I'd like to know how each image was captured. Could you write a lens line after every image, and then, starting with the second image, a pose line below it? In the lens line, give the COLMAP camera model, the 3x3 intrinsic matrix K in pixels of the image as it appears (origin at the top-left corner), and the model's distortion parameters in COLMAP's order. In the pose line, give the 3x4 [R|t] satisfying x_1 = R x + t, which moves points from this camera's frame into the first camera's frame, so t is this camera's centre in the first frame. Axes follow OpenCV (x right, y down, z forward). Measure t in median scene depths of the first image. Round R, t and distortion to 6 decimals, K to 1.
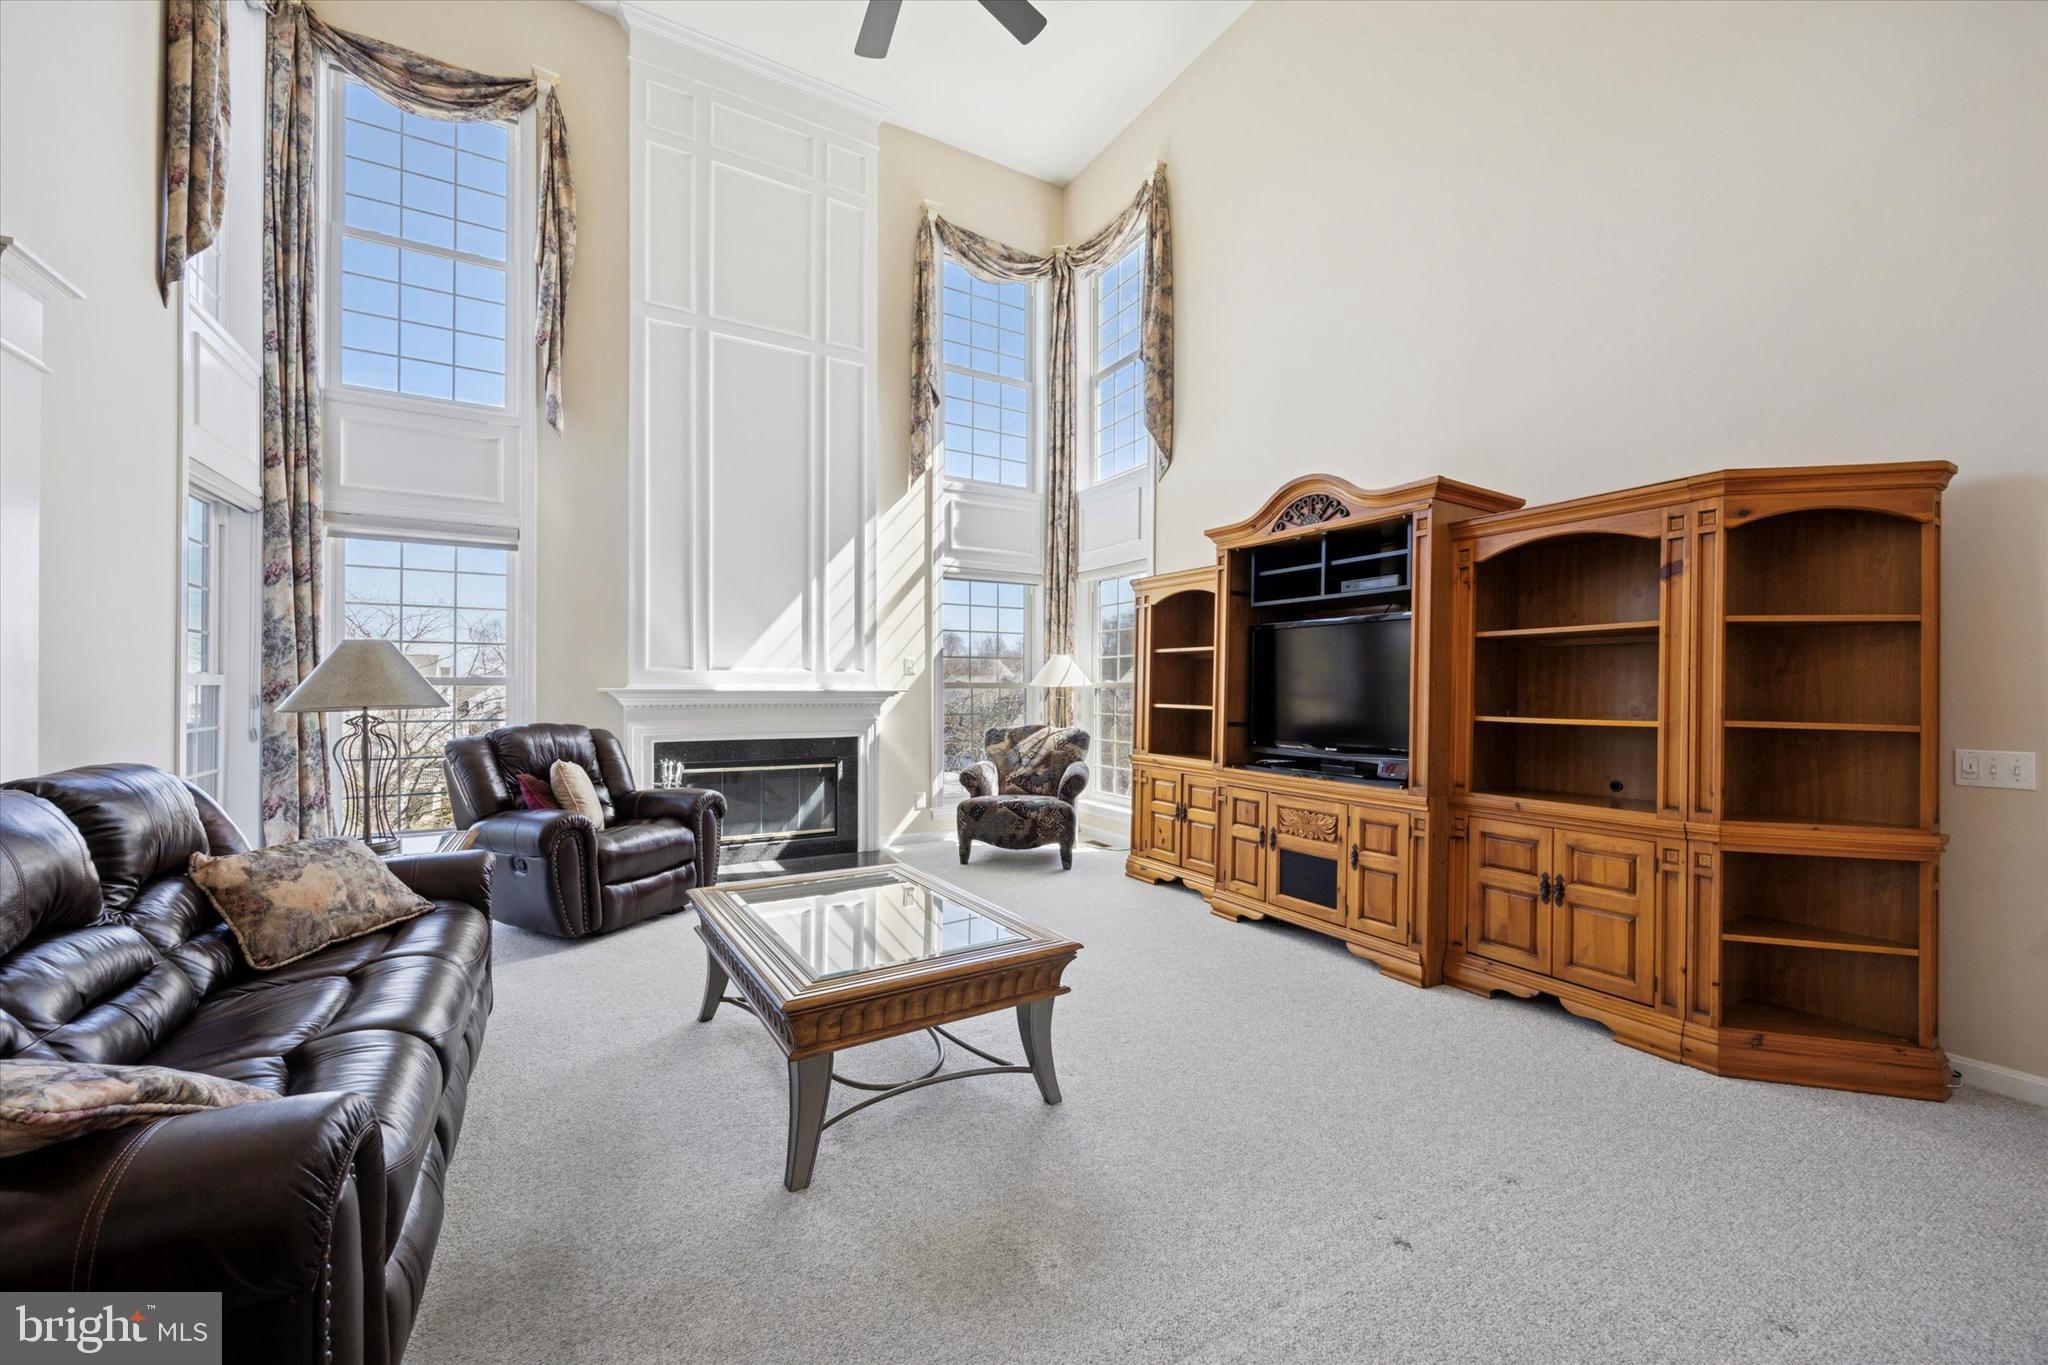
lens RADIAL K [[789.8, 0, 1013.2], [0, 789.8, 687.3], [0, 0, 1]] dist [-0.000852, -0.000228]
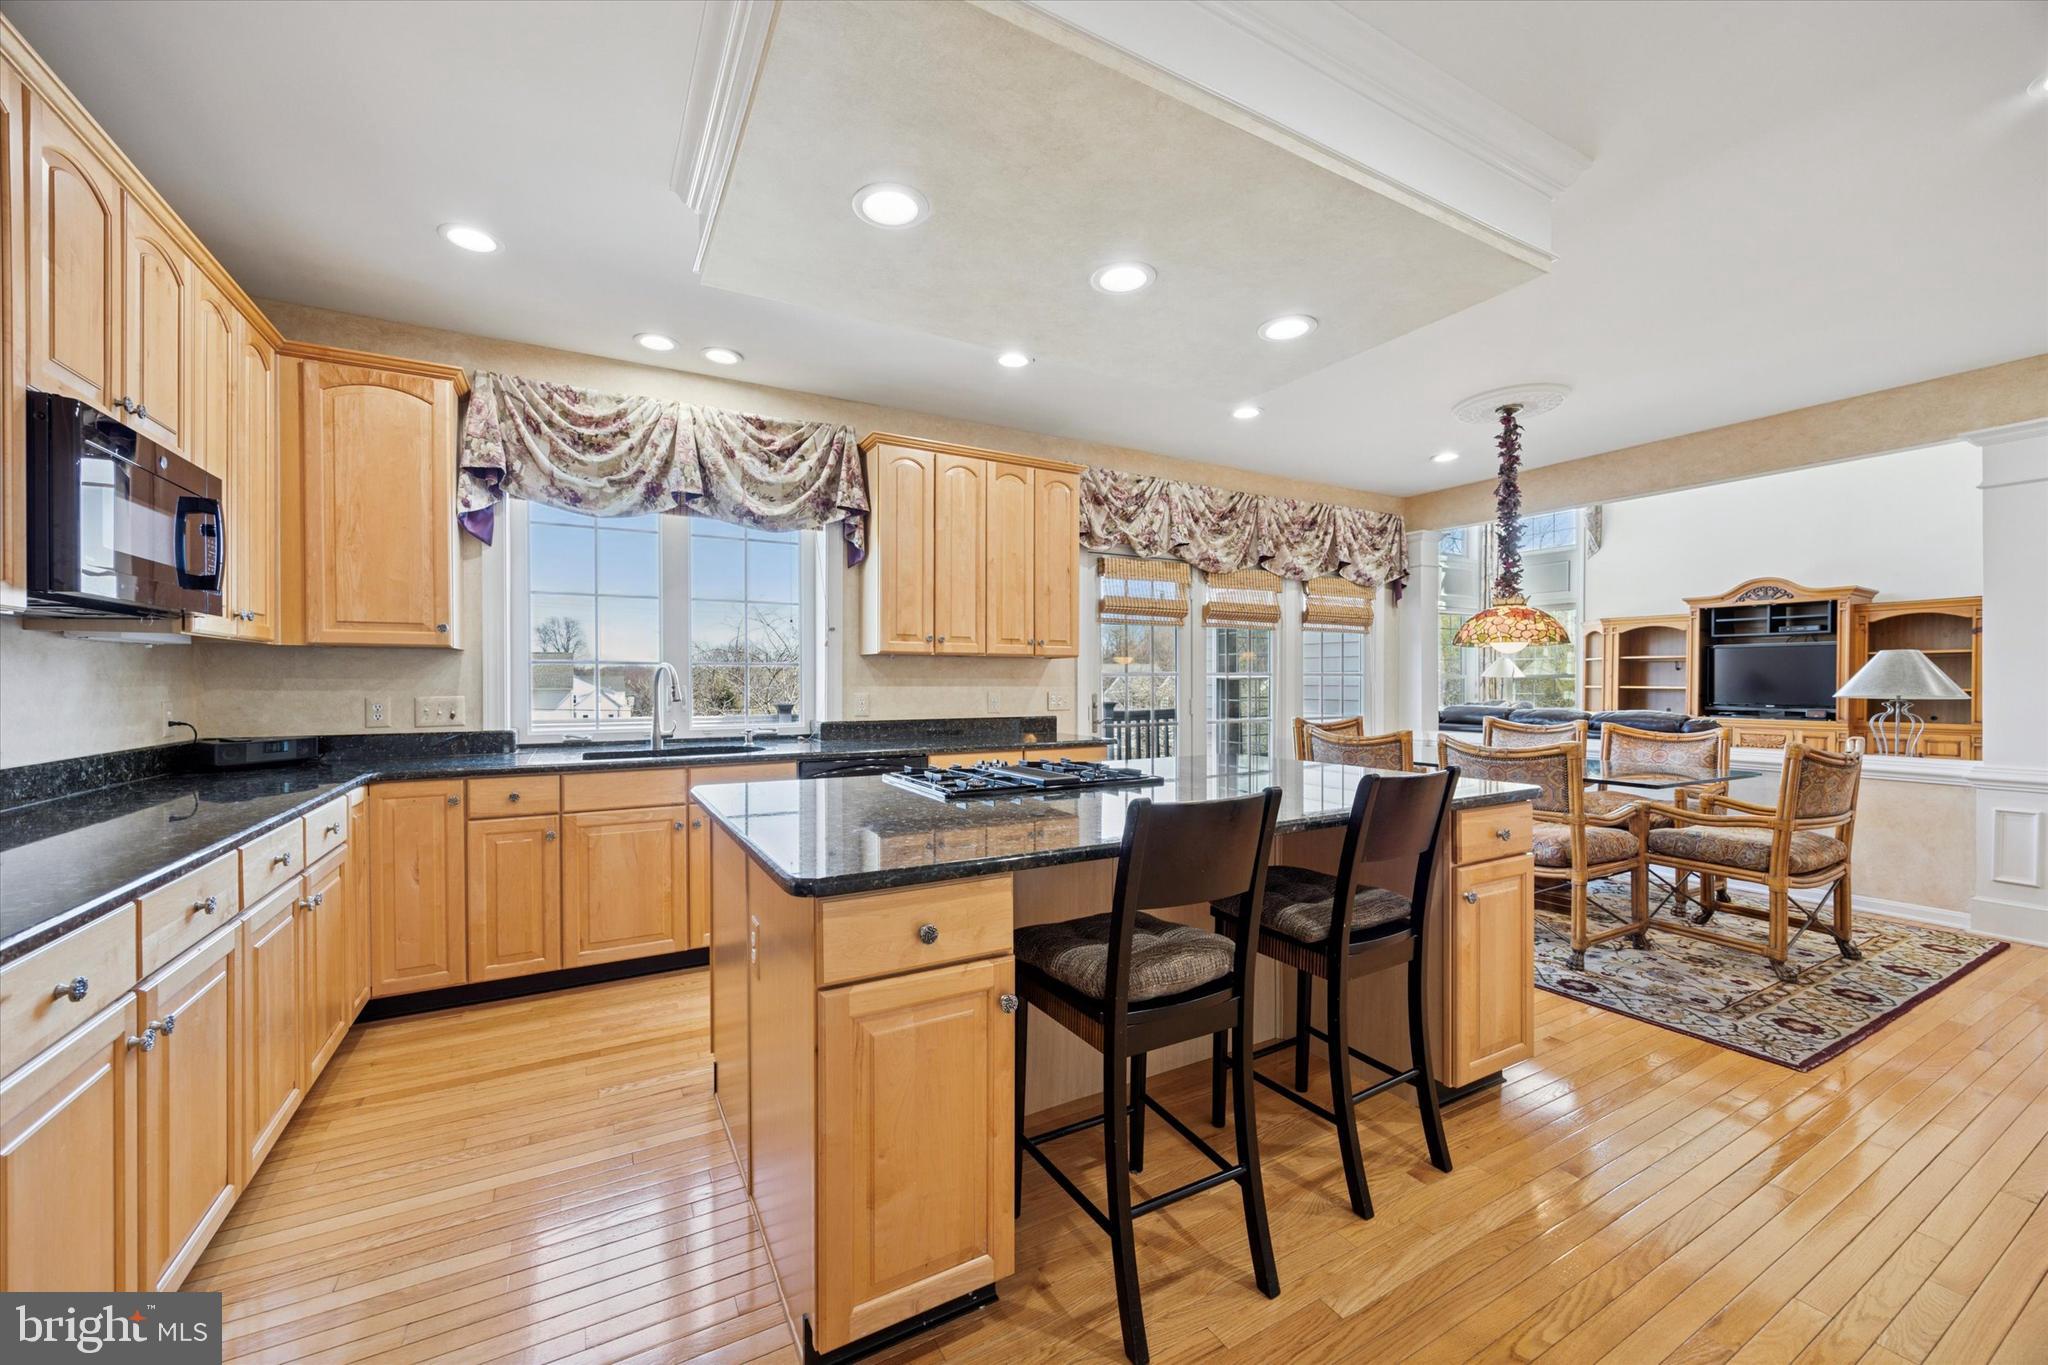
lens RADIAL K [[777.8, 0, 1024.0], [0, 777.8, 682.5], [0, 0, 1]] dist [-0.001562, -0.000206]
pose [[0.999890, -0.006959, -0.013112, -1.903577], [0.007036, 0.999958, 0.005862, -0.011915], [0.013071, -0.005954, 0.999897, -1.335217]]
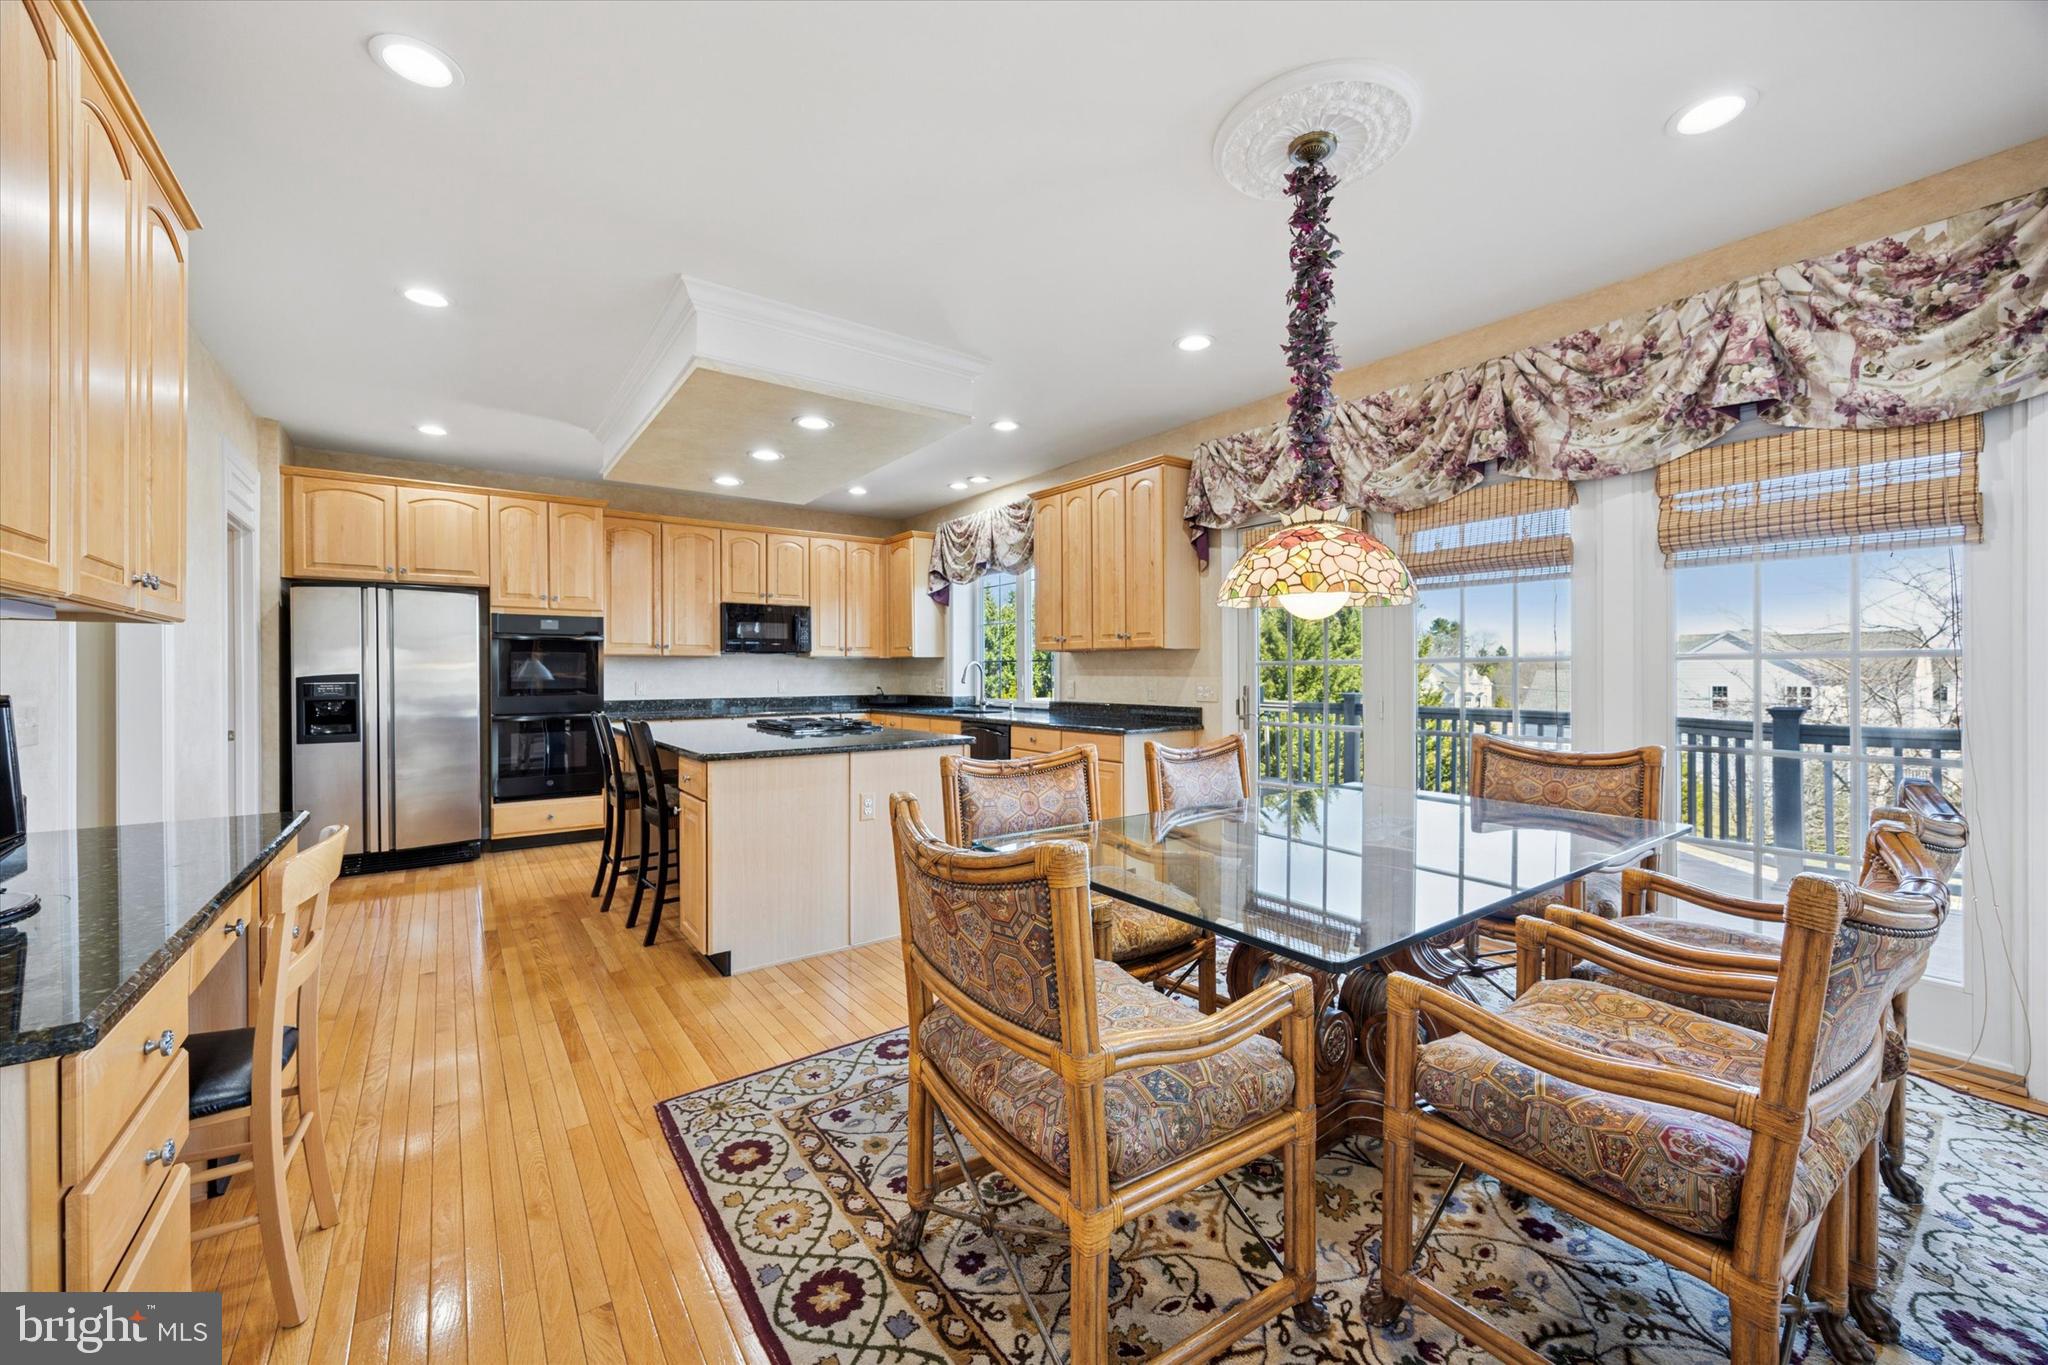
lens RADIAL K [[778.7, 0, 1016.1], [0, 778.7, 672.4], [0, 0, 1]] dist [-0.002559, -0.000220]
pose [[0.115214, -0.006033, -0.993322, -0.620523], [0.007775, 0.999956, -0.005171, -0.000691], [0.993310, -0.007127, 0.115256, -0.458549]]
